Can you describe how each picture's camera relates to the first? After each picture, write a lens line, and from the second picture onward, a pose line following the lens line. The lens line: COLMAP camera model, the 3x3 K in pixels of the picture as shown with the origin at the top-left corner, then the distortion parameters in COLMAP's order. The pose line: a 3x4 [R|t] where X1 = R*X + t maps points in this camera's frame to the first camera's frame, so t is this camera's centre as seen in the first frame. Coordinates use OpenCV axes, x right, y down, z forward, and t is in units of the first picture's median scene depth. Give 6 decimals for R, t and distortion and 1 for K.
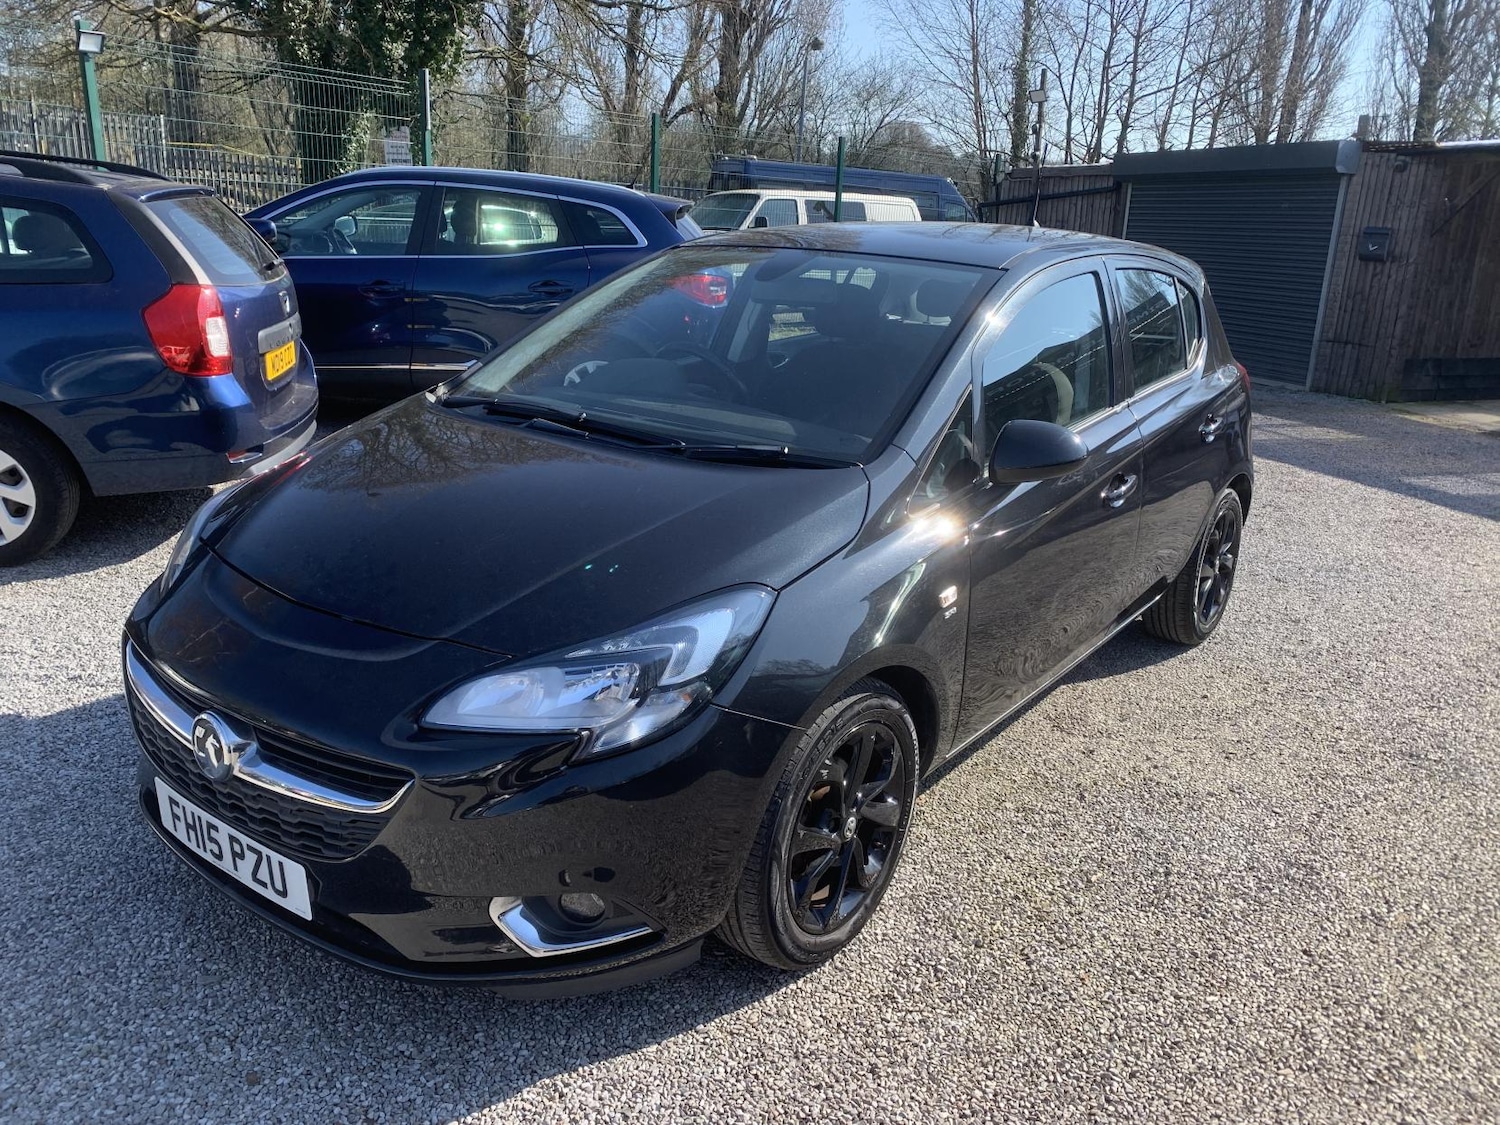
lens RADIAL K [[1154.5, 0, 764.1], [0, 1154.5, 569.7], [0, 0, 1]] dist [0.005961, -0.005402]
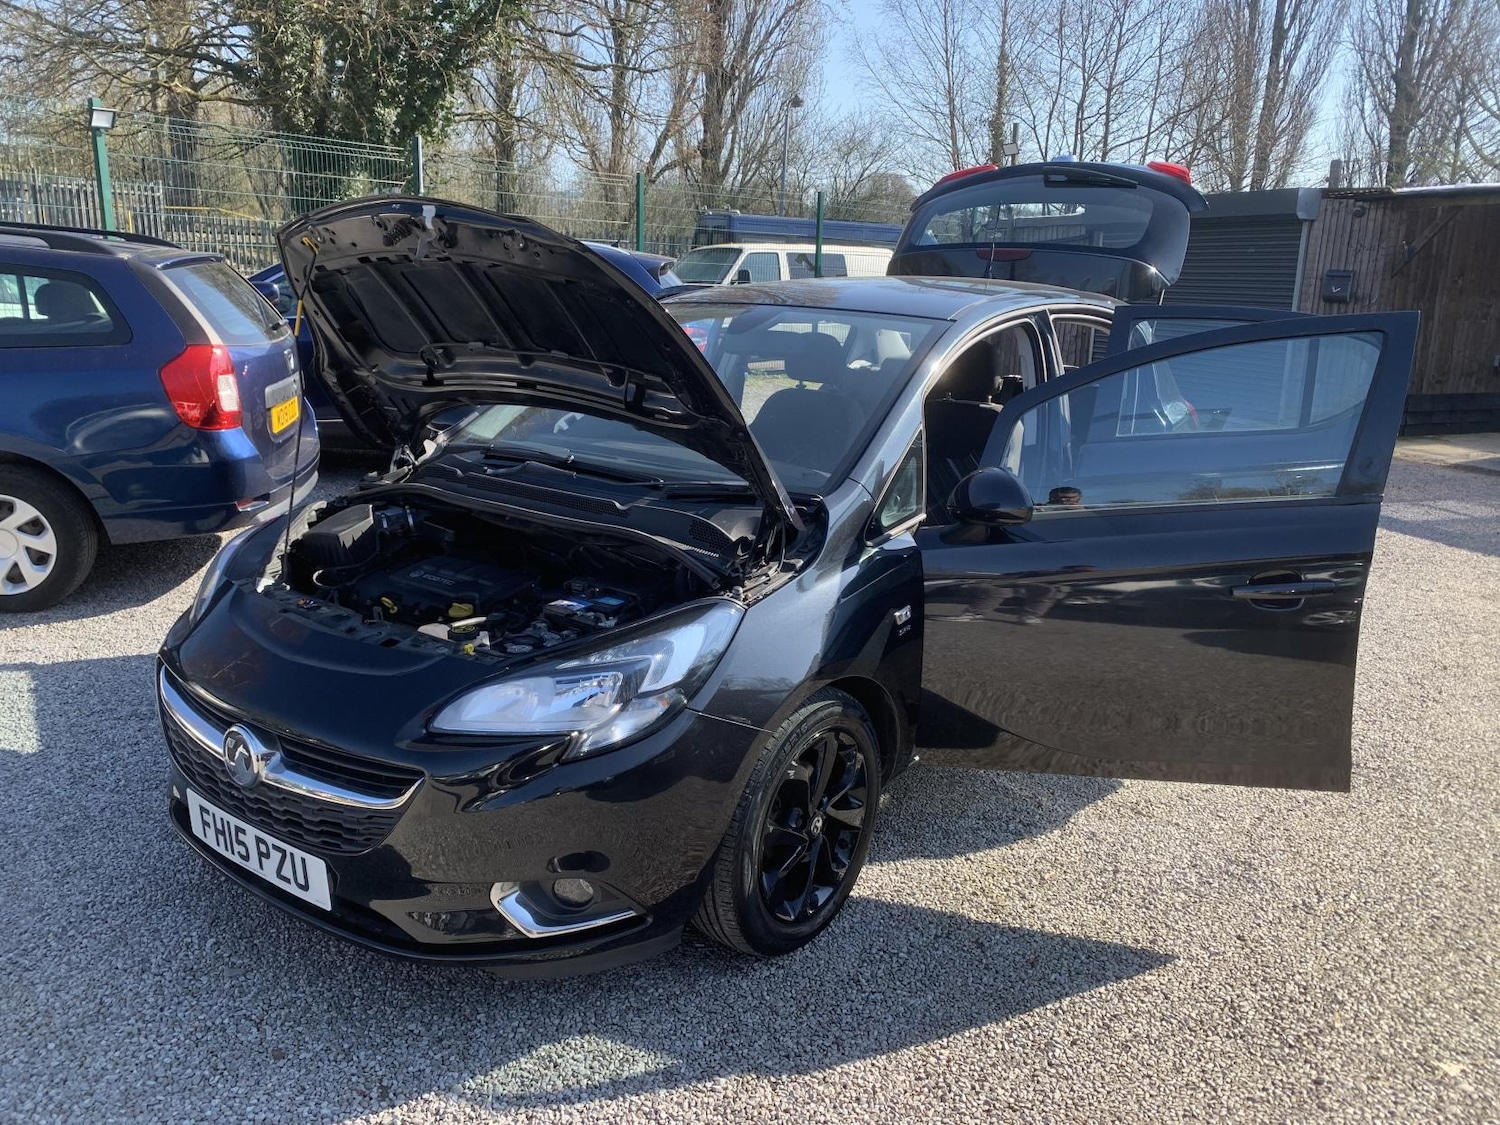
lens RADIAL K [[1154.5, 0, 750.0], [0, 1154.5, 558.3], [0, 0, 1]] dist [0.005961, -0.005402]
pose [[0.999866, -0.015986, -0.003440, 0.015755], [0.015794, 0.998617, -0.050142, 0.019321], [0.004237, 0.050081, 0.998736, -0.091807]]
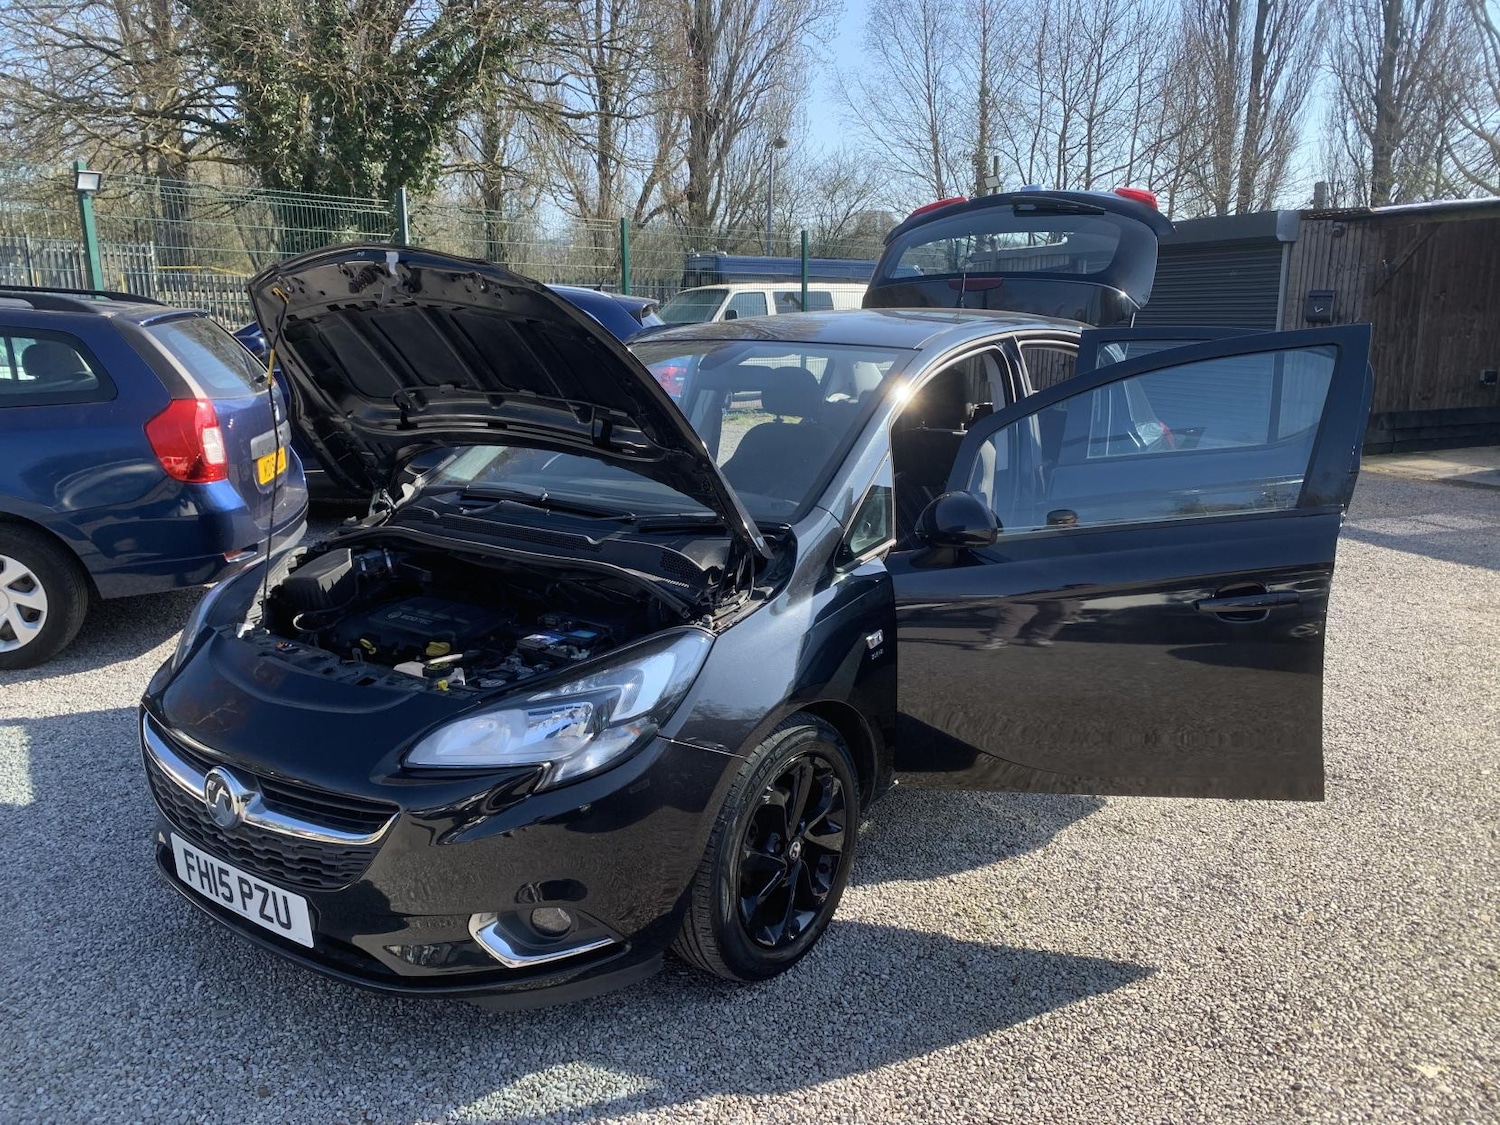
lens RADIAL K [[1154.5, 0, 745.9], [0, 1154.5, 578.7], [0, 0, 1]] dist [0.005961, -0.005402]
pose [[0.998814, -0.048251, -0.006476, 0.039180], [0.047712, 0.996624, -0.066809, 0.029136], [0.009678, 0.066420, 0.997745, -0.103277]]
